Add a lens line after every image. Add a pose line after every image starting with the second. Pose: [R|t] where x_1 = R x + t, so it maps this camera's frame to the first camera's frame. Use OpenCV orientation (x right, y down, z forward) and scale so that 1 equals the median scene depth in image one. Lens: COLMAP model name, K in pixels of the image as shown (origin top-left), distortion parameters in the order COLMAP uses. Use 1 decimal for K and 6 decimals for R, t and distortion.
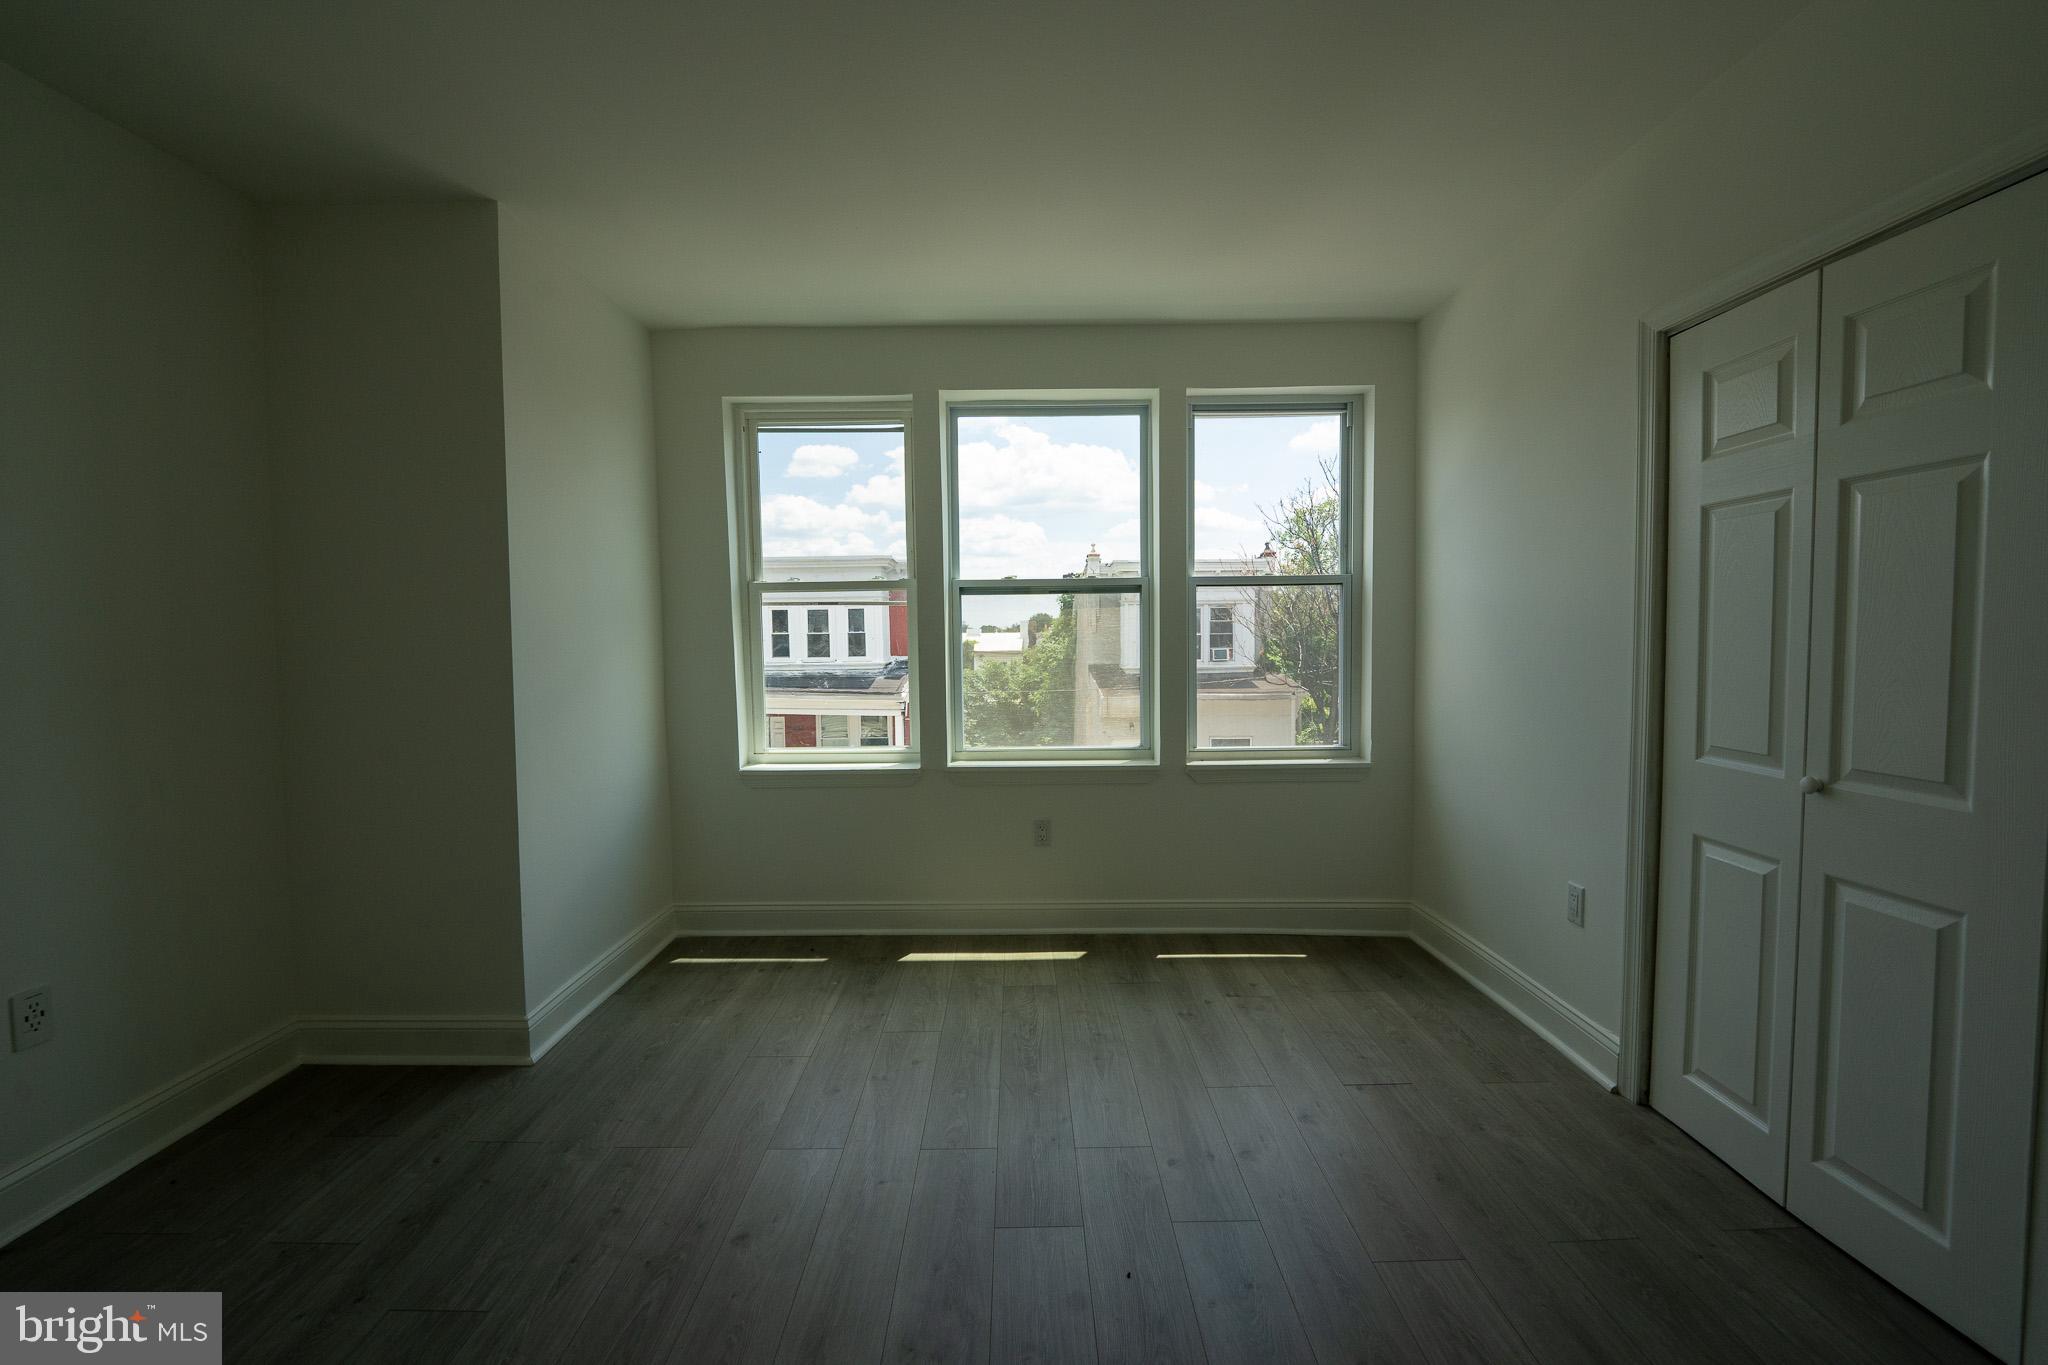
lens RADIAL K [[837.4, 0, 1022.3], [0, 837.4, 680.0], [0, 0, 1]] dist [0.001583, -0.006019]
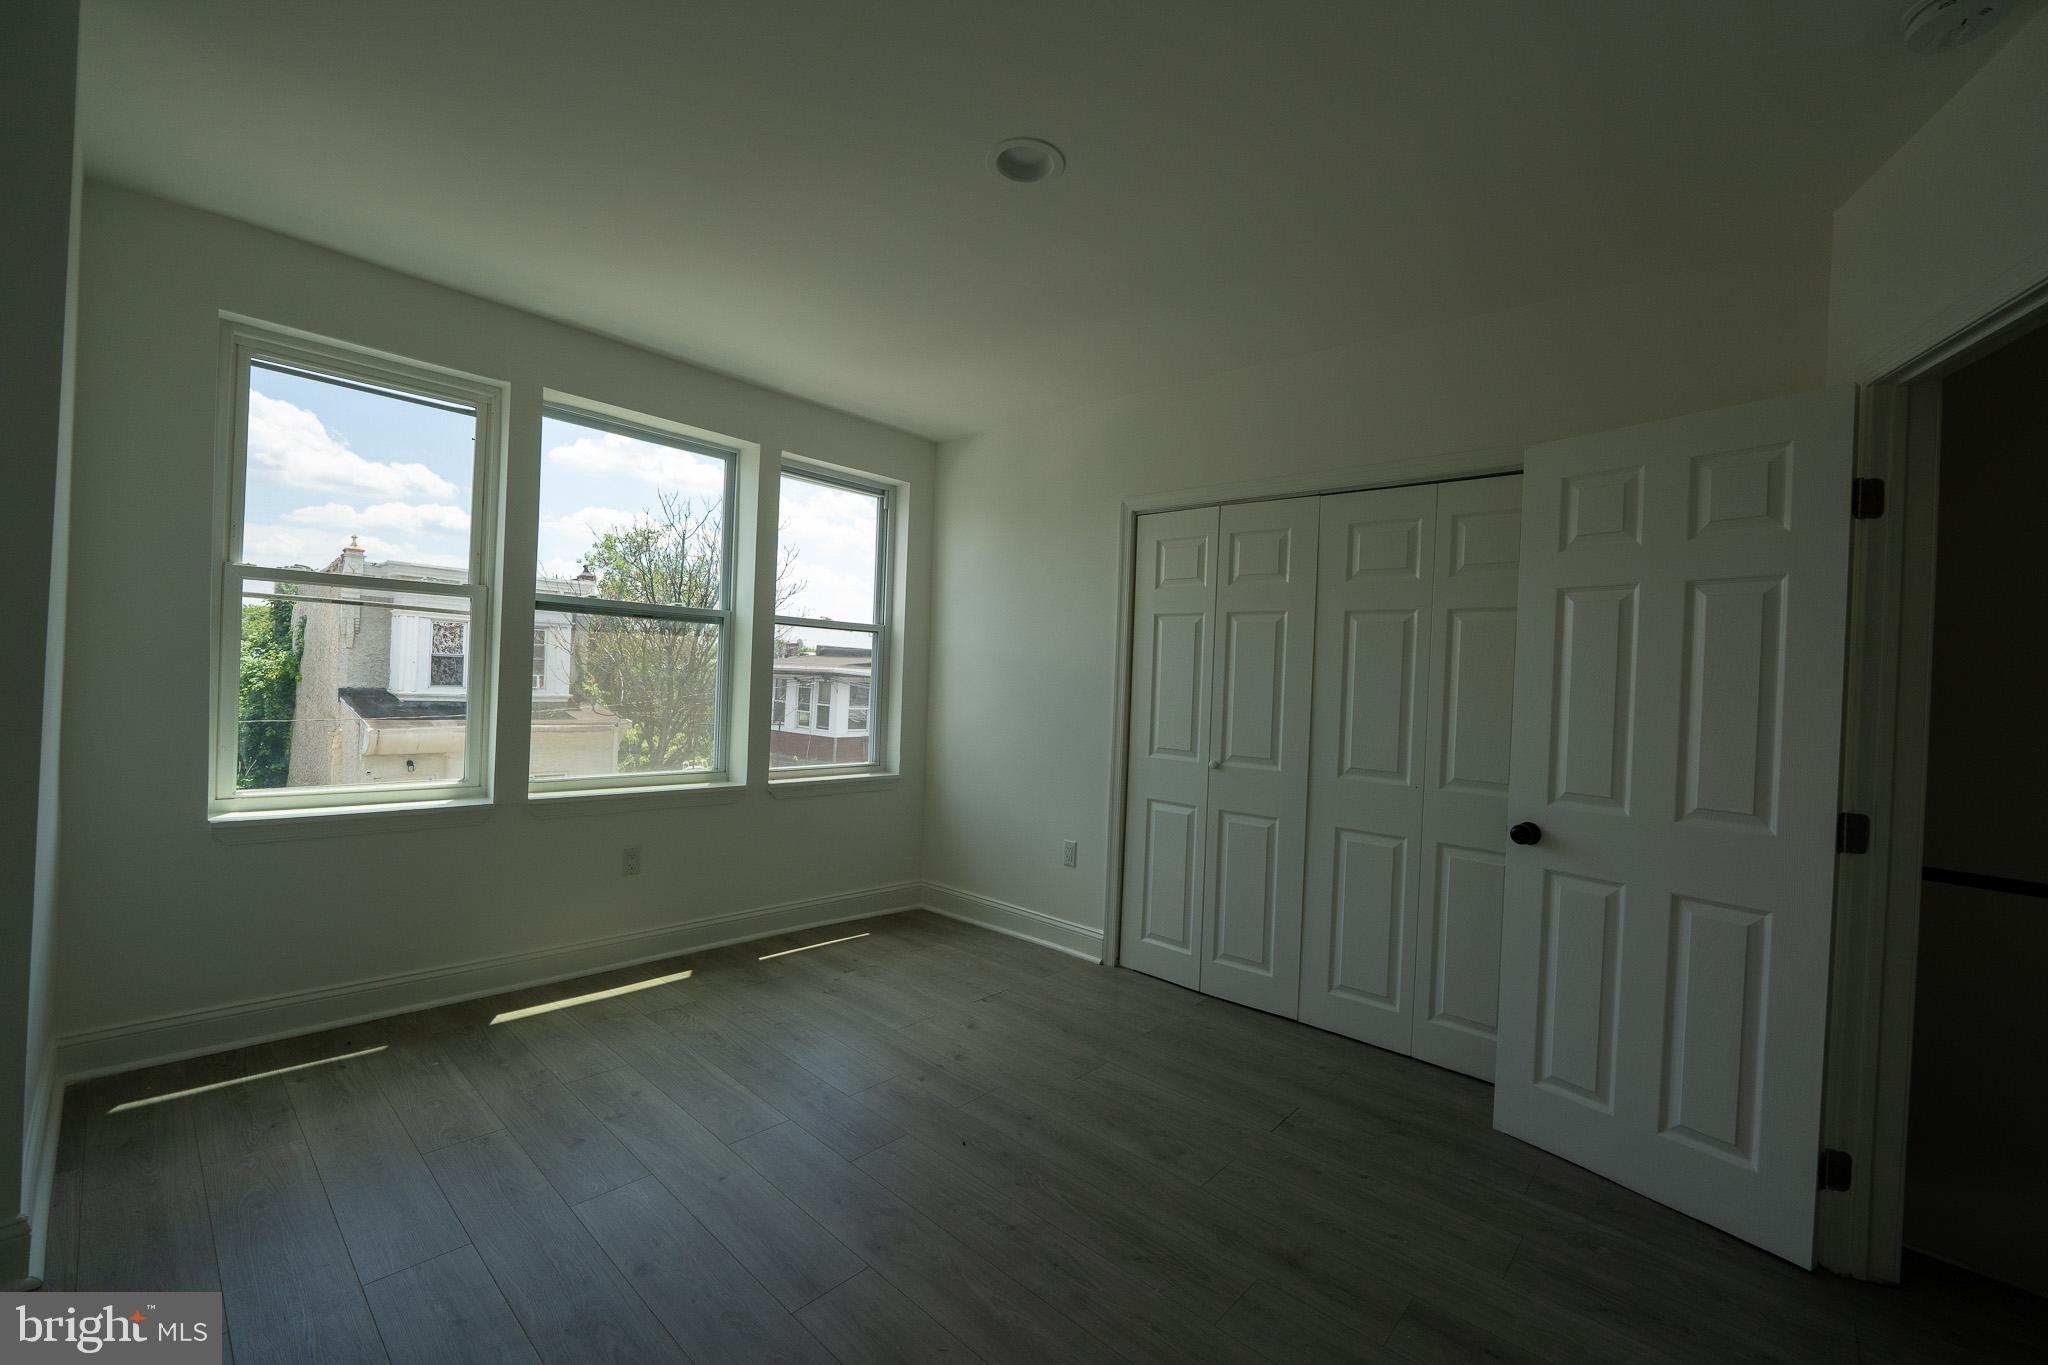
lens RADIAL K [[837.4, 0, 1022.3], [0, 837.4, 680.0], [0, 0, 1]] dist [0.001583, -0.006019]
pose [[0.674889, 0.040827, 0.736789, -0.425098], [-0.011746, 0.998936, -0.044594, 0.010137], [-0.737826, 0.021441, 0.674651, -0.000583]]
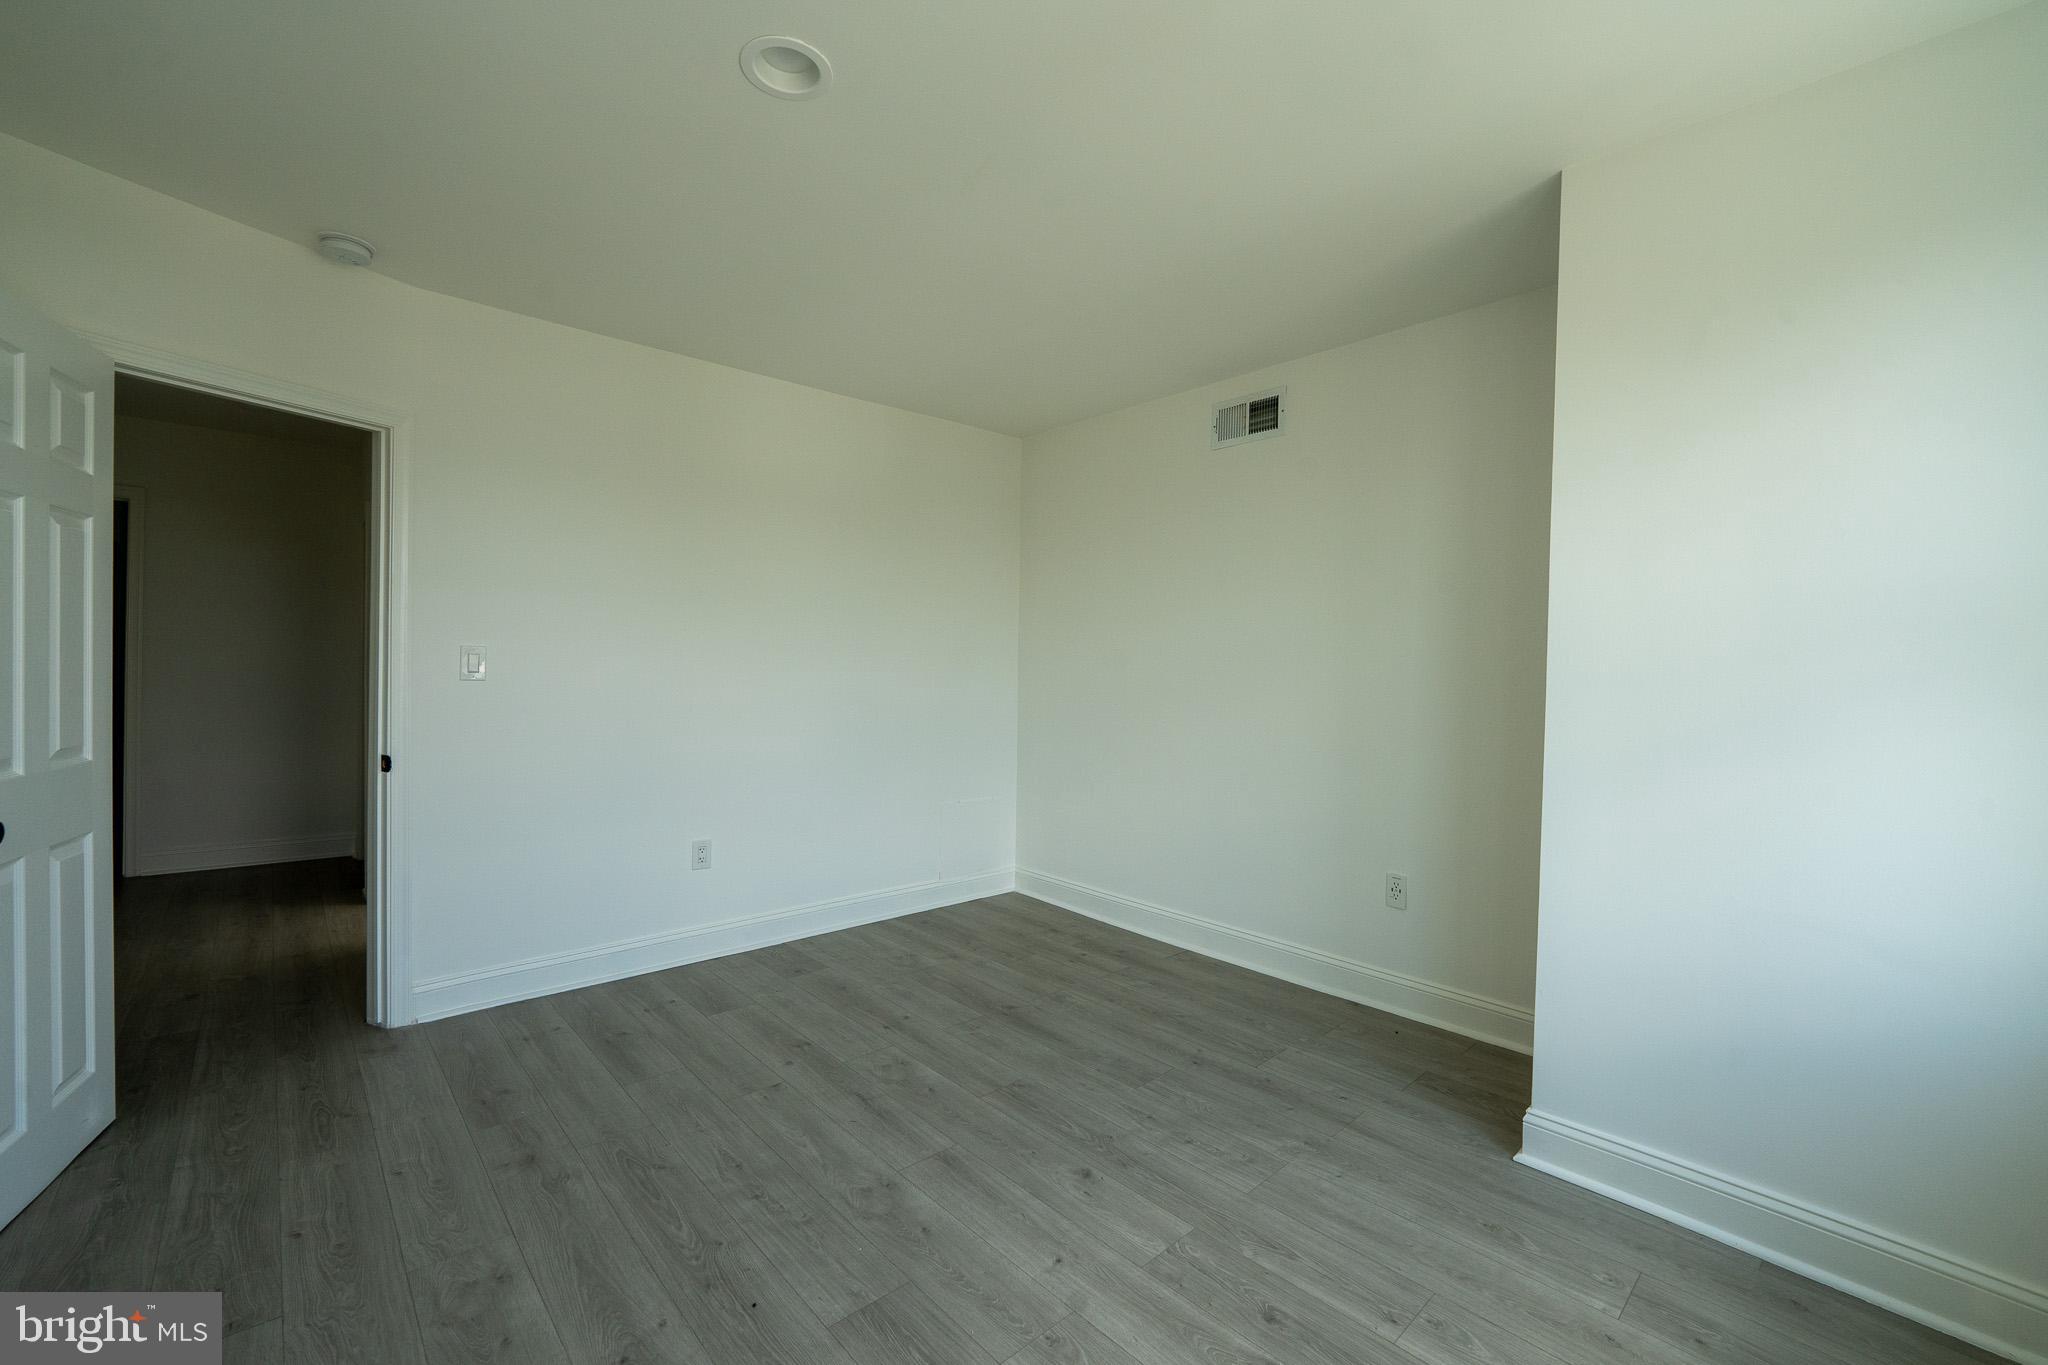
lens RADIAL K [[837.4, 0, 1022.3], [0, 837.4, 680.0], [0, 0, 1]] dist [0.001583, -0.006019]
pose [[-0.736549, 0.010414, -0.676304, 0.277884], [-0.048789, 0.996459, 0.068479, -0.051995], [0.674623, 0.083434, -0.733432, 0.943600]]
